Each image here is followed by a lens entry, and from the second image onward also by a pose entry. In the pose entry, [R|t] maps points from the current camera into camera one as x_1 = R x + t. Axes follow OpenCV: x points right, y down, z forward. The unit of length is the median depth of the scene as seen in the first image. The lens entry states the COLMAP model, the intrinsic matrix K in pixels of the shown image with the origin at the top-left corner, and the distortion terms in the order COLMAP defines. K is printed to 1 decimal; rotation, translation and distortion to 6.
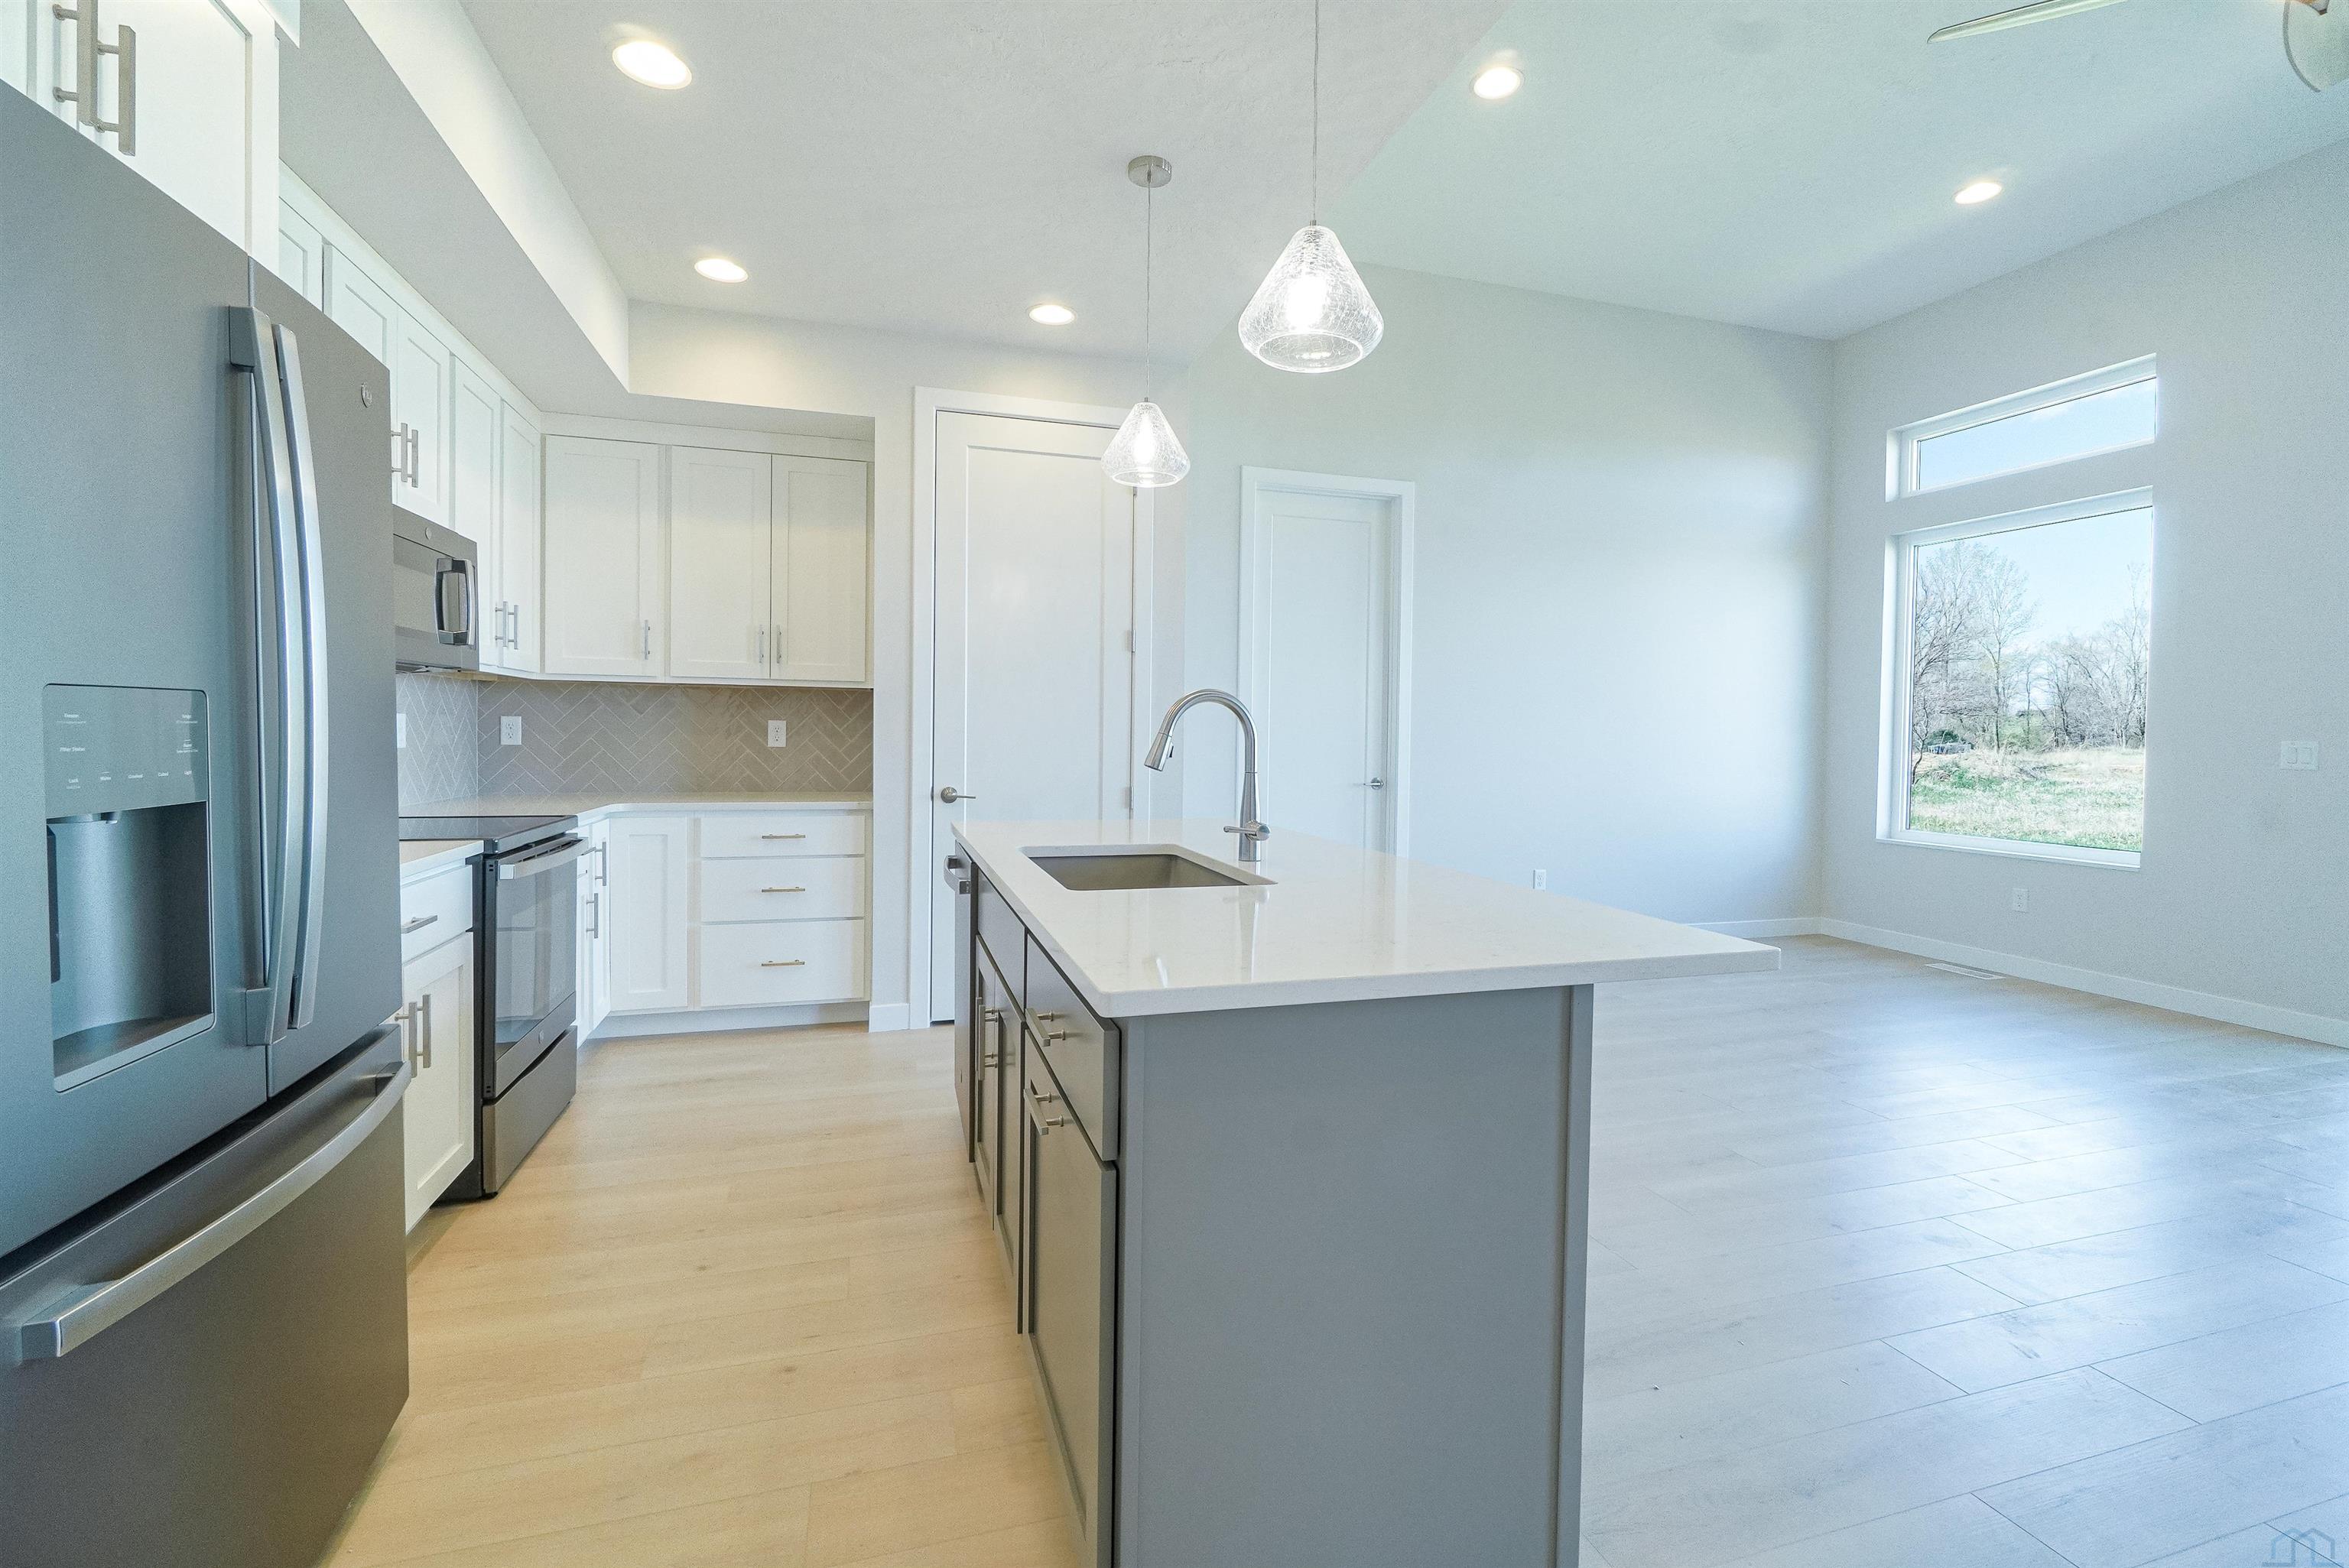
lens RADIAL K [[1013.1, 0, 1175.2], [0, 1013.1, 766.8], [0, 0, 1]] dist [-0.000398, -0.001802]
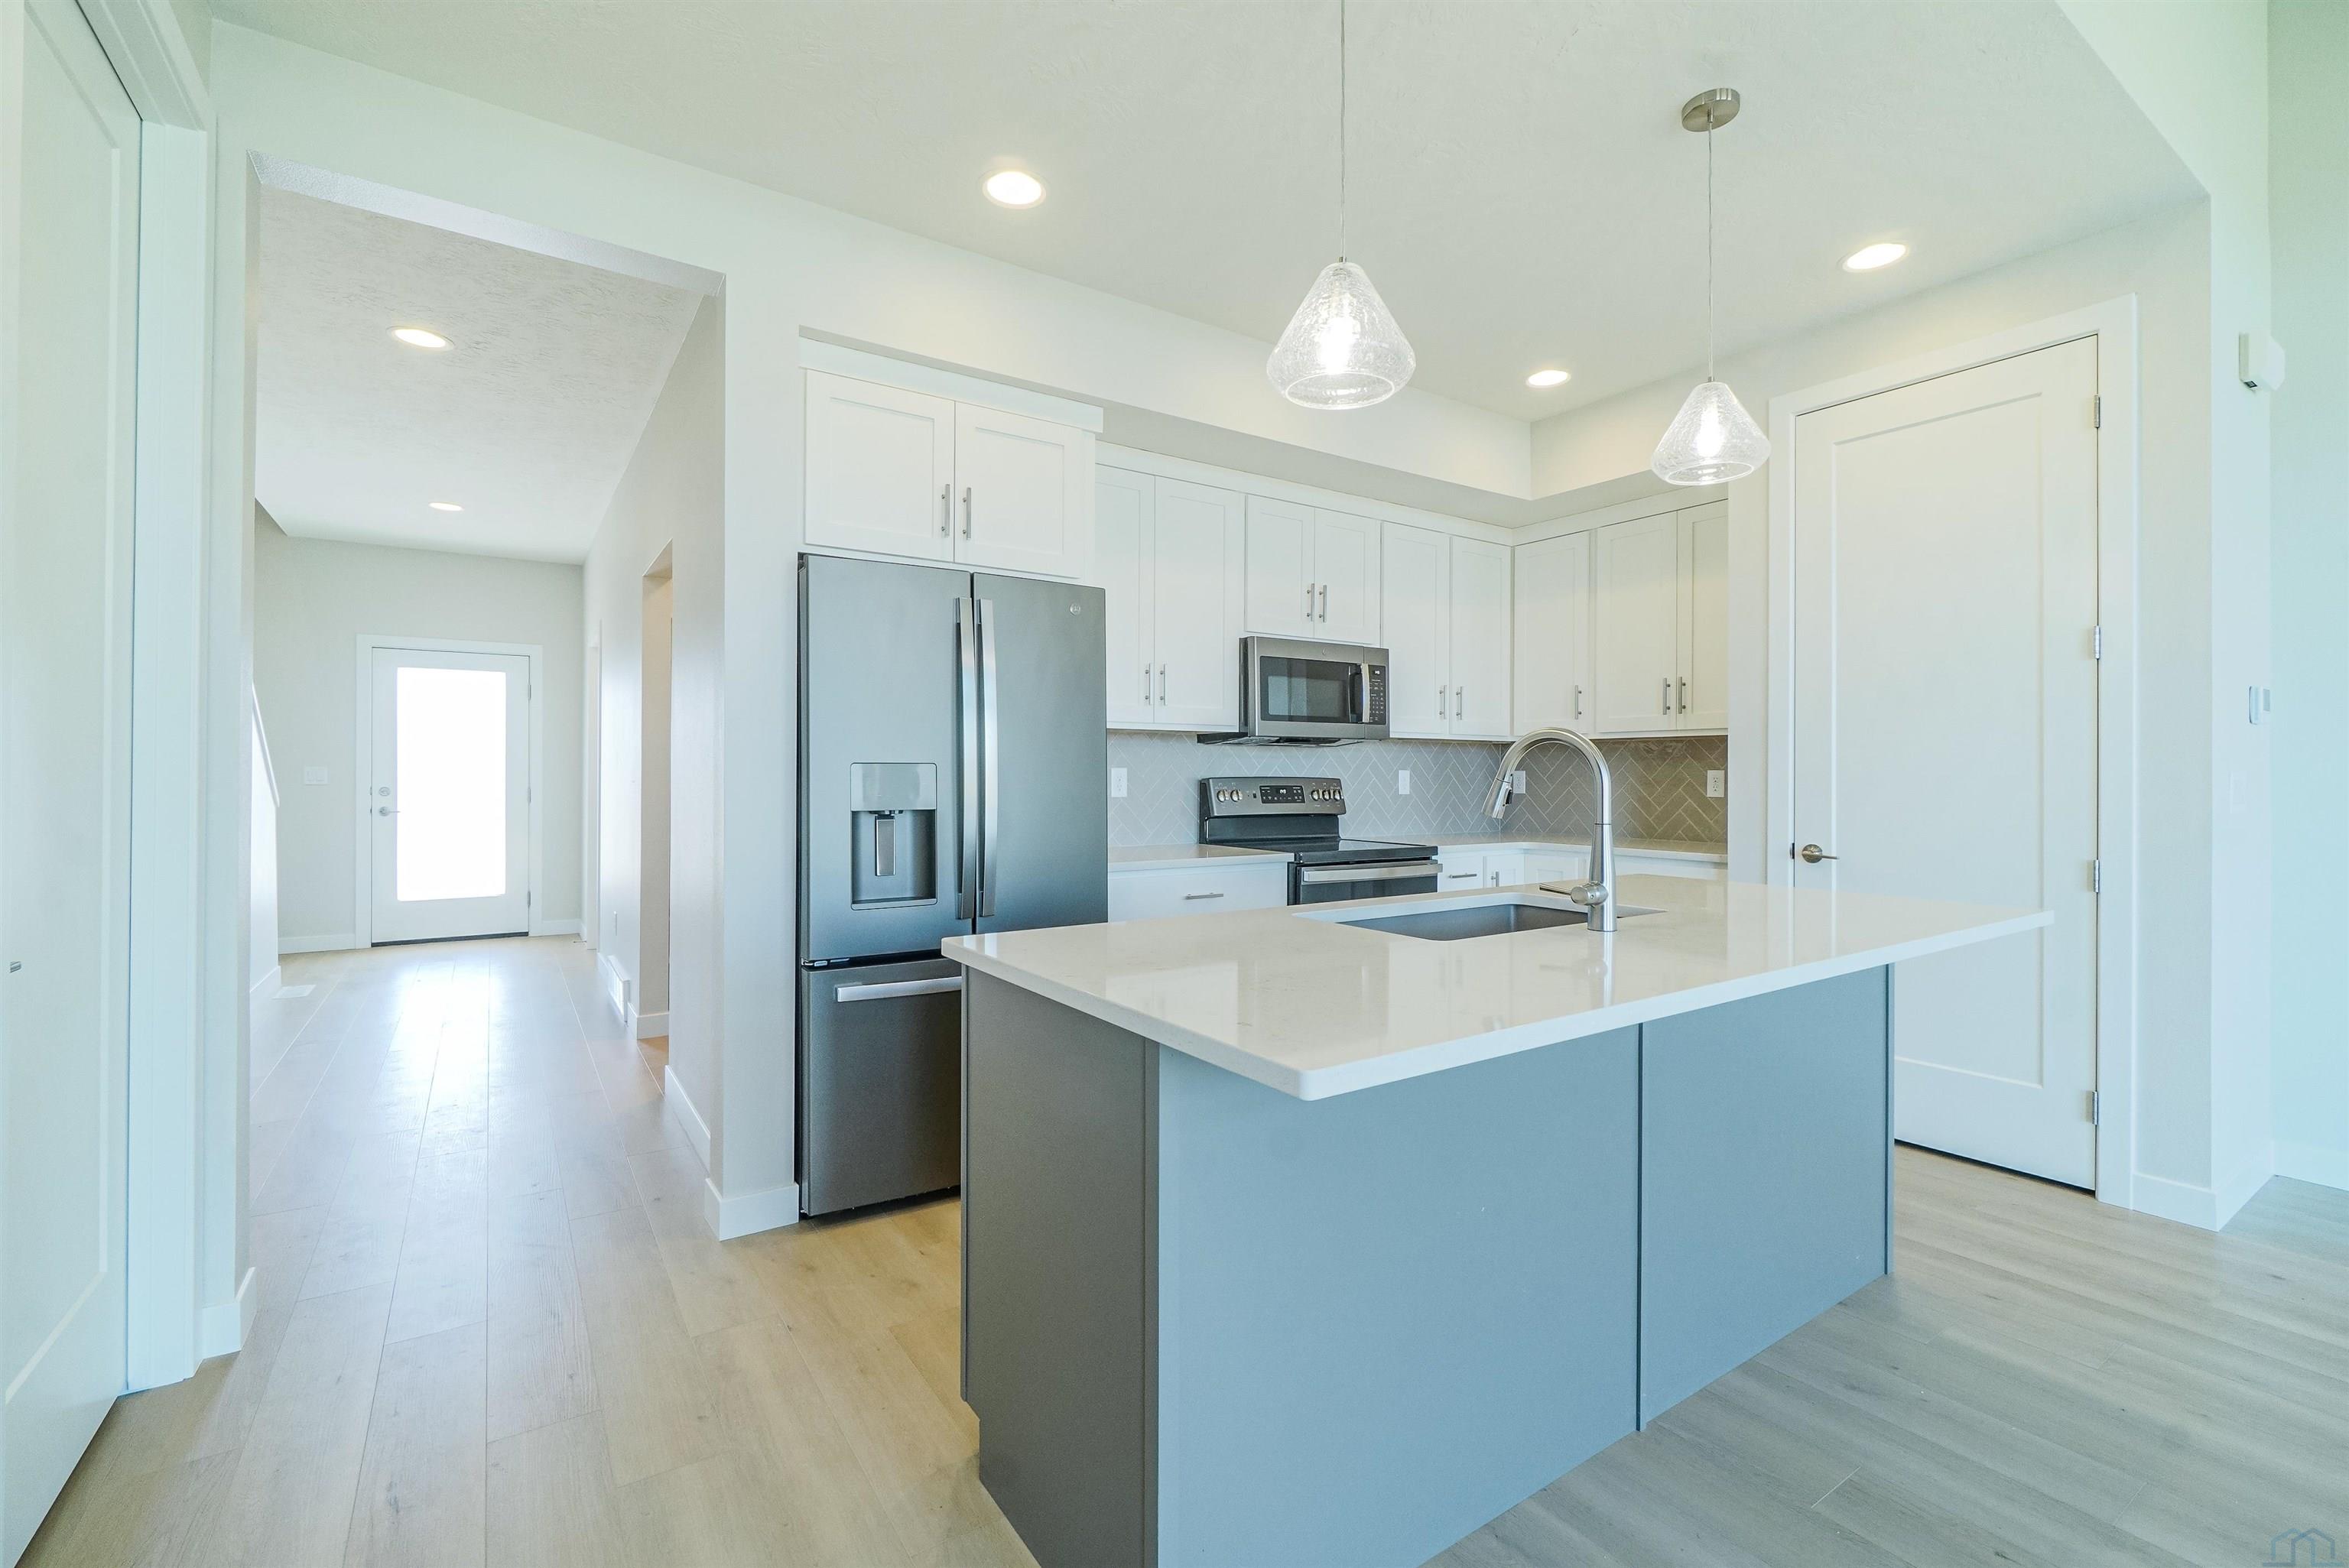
lens RADIAL K [[1013.1, 0, 1179.1], [0, 1013.1, 774.1], [0, 0, 1]] dist [-0.000398, -0.001802]
pose [[0.297836, -0.014650, -0.954505, 0.436504], [-0.029566, 0.999261, -0.024563, -0.002404], [0.954159, 0.035537, 0.297183, 0.234058]]
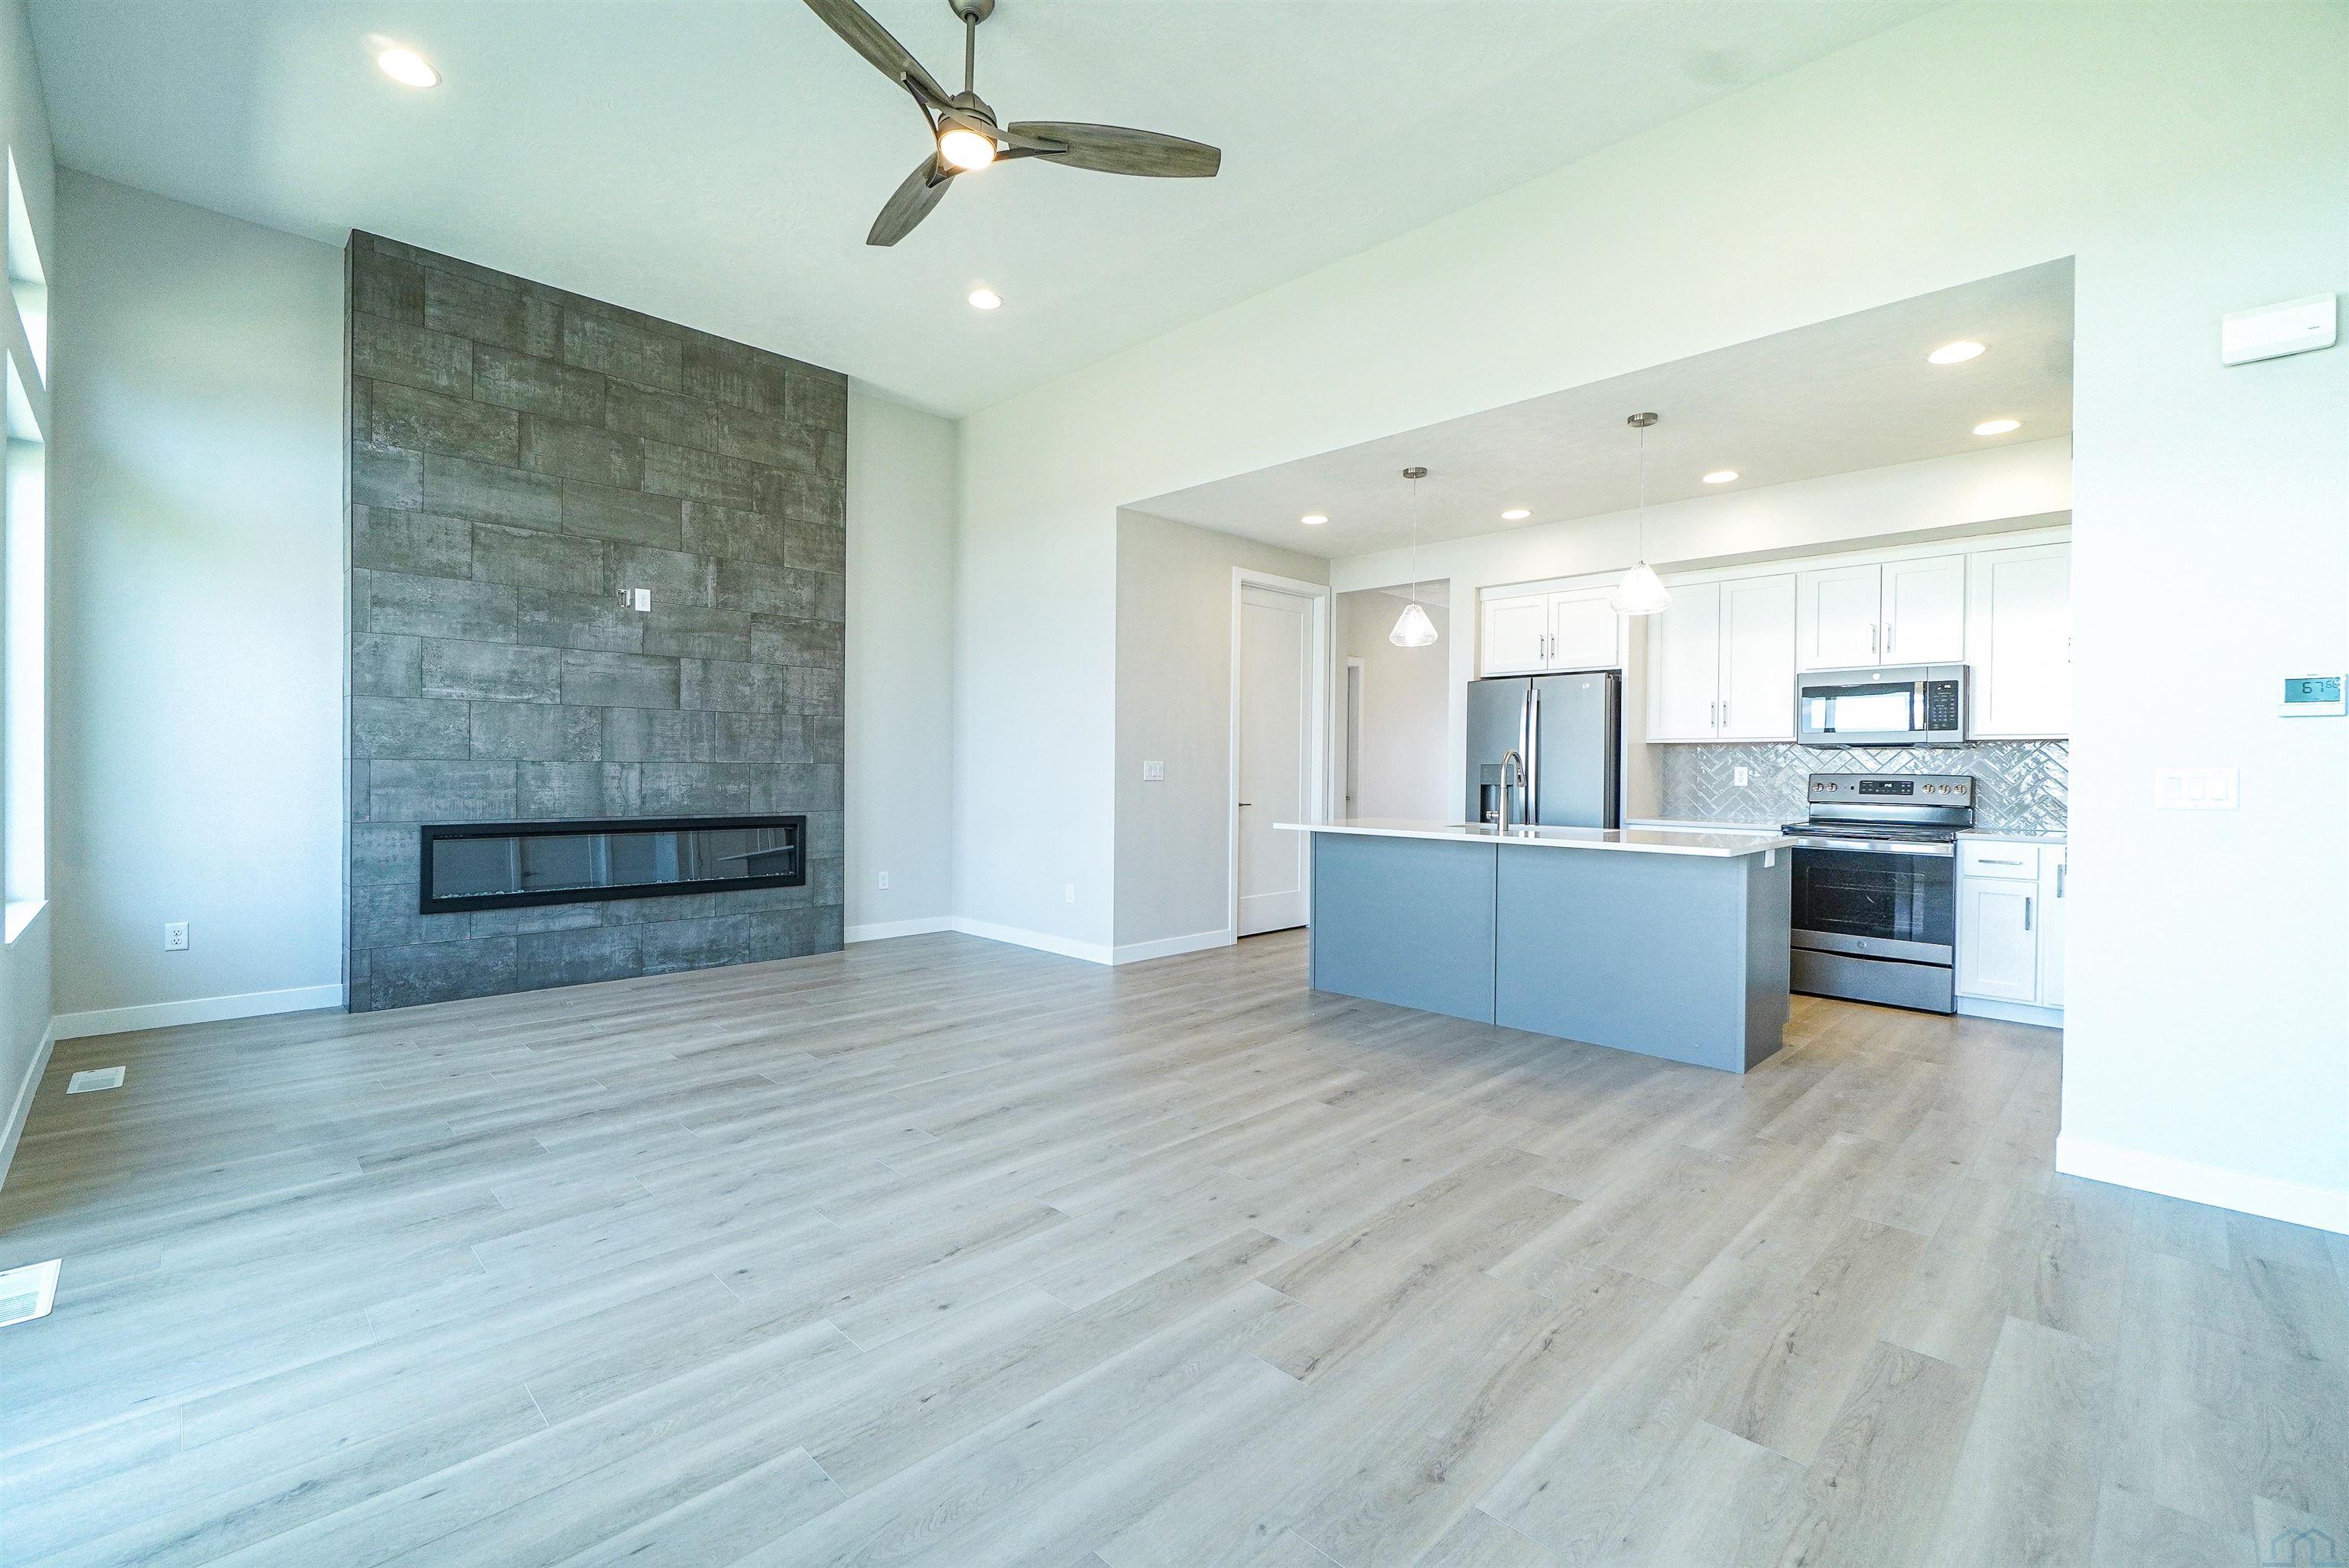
lens RADIAL K [[1013.1, 0, 1169.4], [0, 1013.1, 772.5], [0, 0, 1]] dist [-0.000398, -0.001802]
pose [[-0.882714, -0.018591, -0.469543, 0.941954], [-0.036059, 0.998951, 0.028236, -0.034693], [0.468525, 0.041855, -0.882458, 1.423909]]
